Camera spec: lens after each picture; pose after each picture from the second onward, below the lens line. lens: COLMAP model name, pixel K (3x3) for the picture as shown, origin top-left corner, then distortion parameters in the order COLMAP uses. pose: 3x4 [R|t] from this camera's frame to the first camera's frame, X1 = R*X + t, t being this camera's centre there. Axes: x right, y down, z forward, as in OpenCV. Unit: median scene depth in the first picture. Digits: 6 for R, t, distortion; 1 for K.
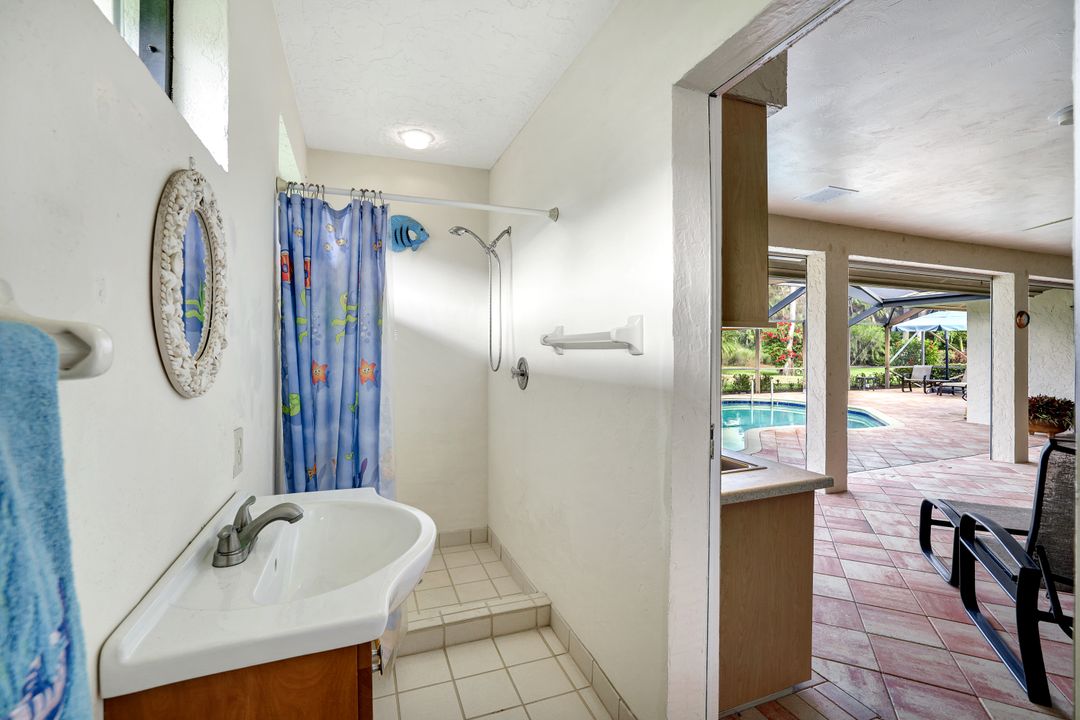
lens RADIAL K [[459.0, 0, 532.0], [0, 459.0, 352.4], [0, 0, 1]] dist [-0.020473, 0.000327]
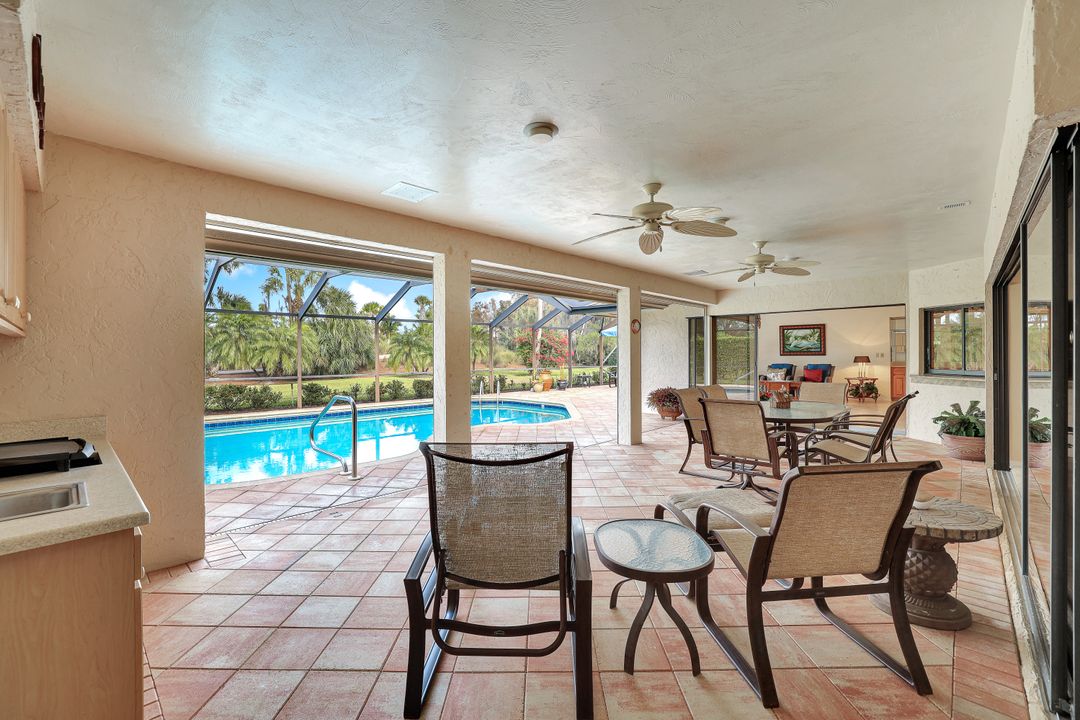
lens RADIAL K [[461.1, 0, 540.2], [0, 461.1, 353.9], [0, 0, 1]] dist [-0.020567, 0.000131]
pose [[0.892285, -0.003487, 0.451459, 0.132508], [0.004941, 0.999986, -0.002043, 0.001167], [-0.451446, 0.004054, 0.892289, -0.000297]]
